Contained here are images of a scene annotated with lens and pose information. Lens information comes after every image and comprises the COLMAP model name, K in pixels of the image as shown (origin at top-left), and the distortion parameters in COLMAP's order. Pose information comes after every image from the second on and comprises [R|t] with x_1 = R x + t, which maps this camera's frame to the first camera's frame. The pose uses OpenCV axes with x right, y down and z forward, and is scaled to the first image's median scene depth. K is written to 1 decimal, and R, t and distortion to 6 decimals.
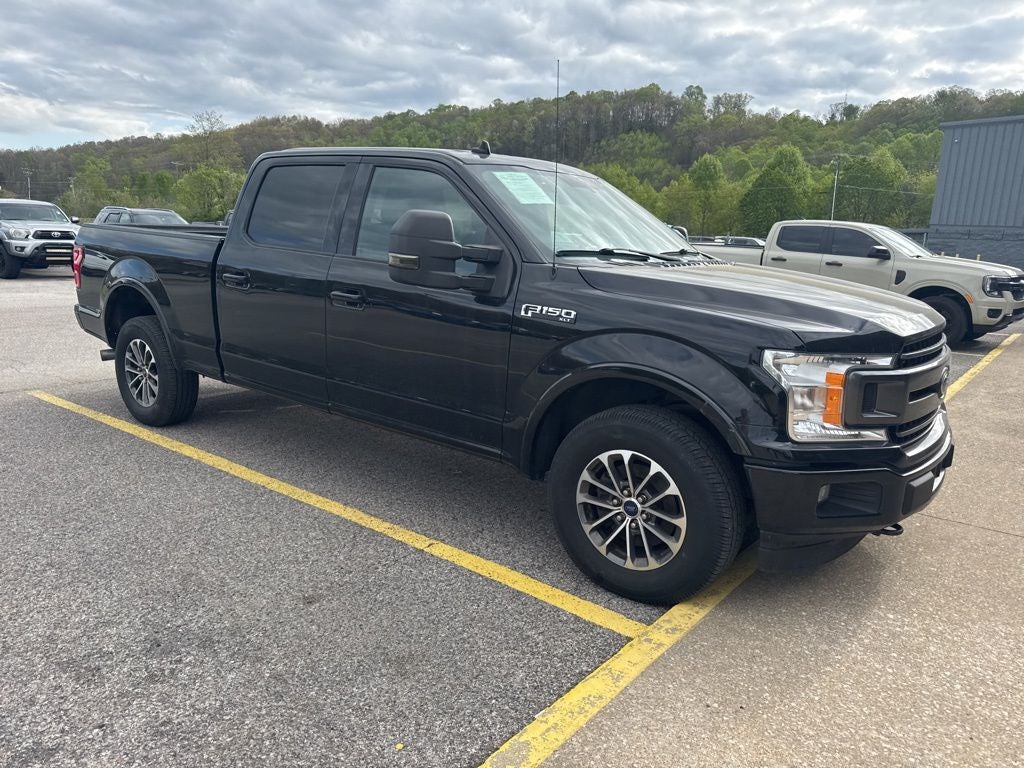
lens RADIAL K [[726.0, 0, 517.7], [0, 726.0, 382.7], [0, 0, 1]] dist [0.011970, -0.014494]
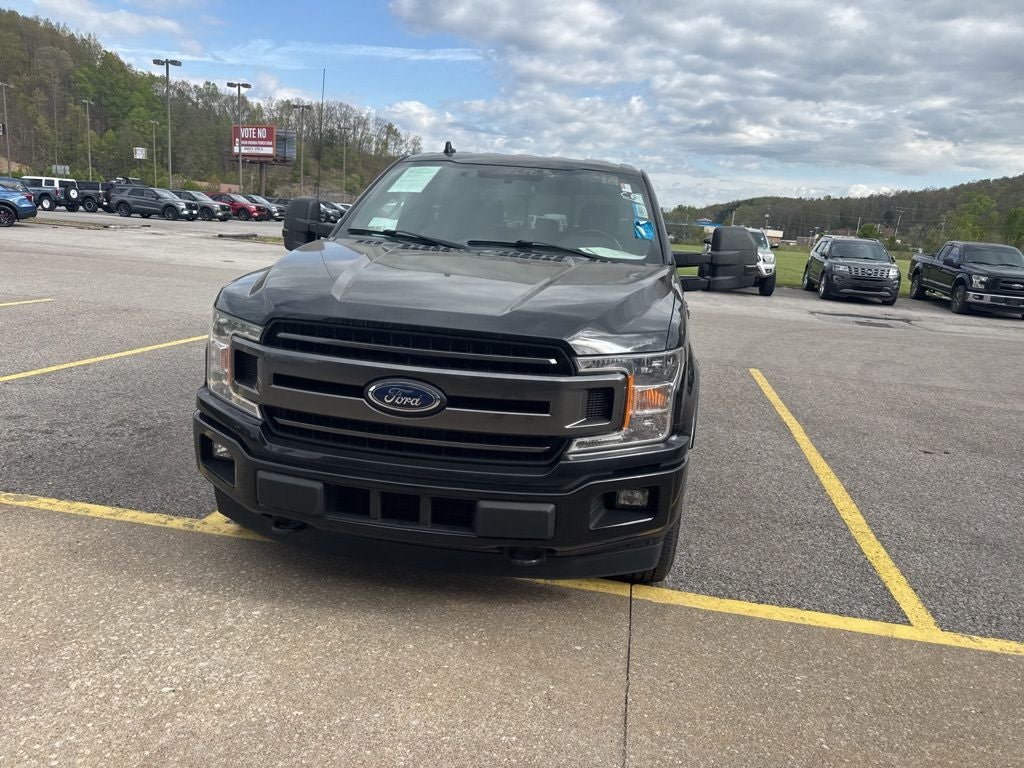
lens RADIAL K [[726.0, 0, 514.4], [0, 726.0, 384.8], [0, 0, 1]] dist [0.011970, -0.014494]
pose [[0.477240, 0.187428, -0.858553, 0.233162], [-0.227501, 0.970034, 0.085305, -0.018910], [0.848814, 0.154610, 0.505580, 0.126500]]
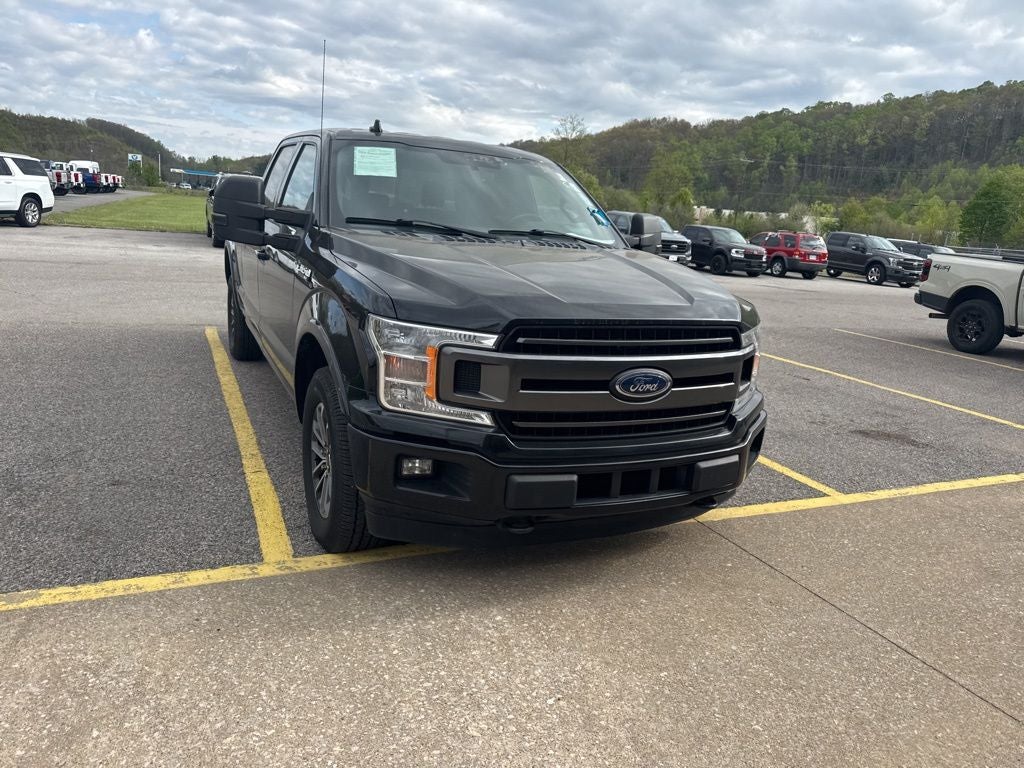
lens RADIAL K [[726.0, 0, 515.1], [0, 726.0, 385.4], [0, 0, 1]] dist [0.011970, -0.014494]
pose [[0.888887, 0.138594, -0.436659, 0.147891], [-0.137676, 0.989896, 0.033929, -0.001363], [0.436949, 0.029959, 0.898987, 0.027594]]
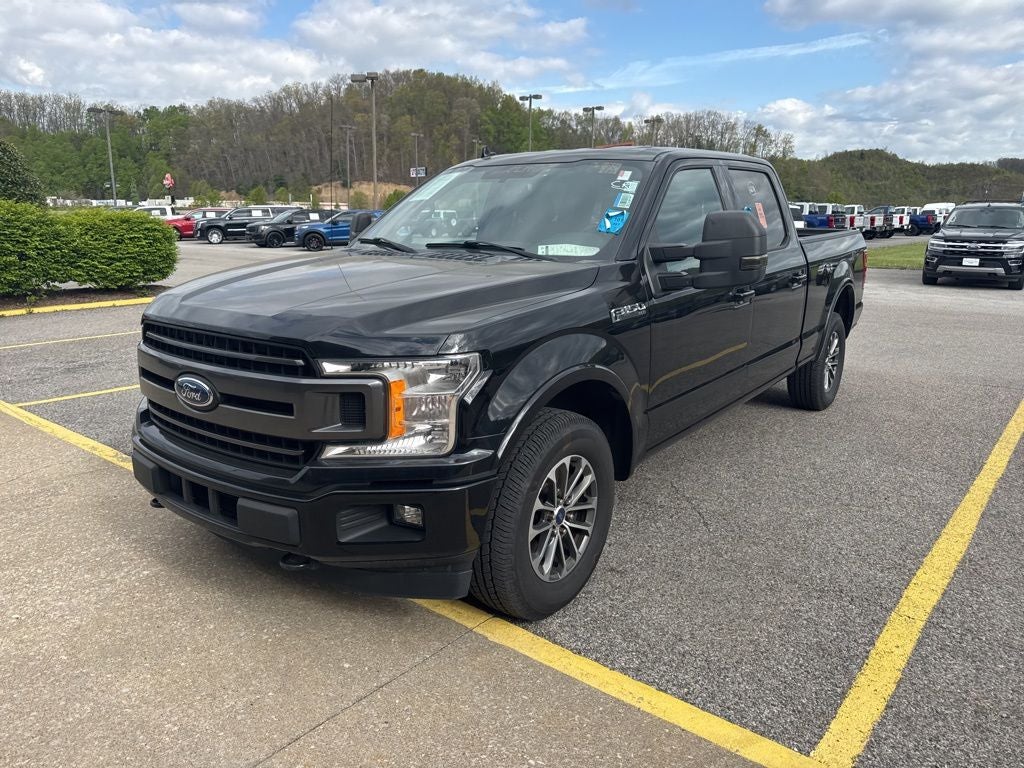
lens RADIAL K [[726.0, 0, 503.0], [0, 726.0, 367.3], [0, 0, 1]] dist [0.011970, -0.014494]
pose [[-0.000724, 0.166316, -0.986072, 0.251864], [-0.205631, 0.964975, 0.162908, -0.042348], [0.978629, 0.202885, 0.033501, 0.234657]]
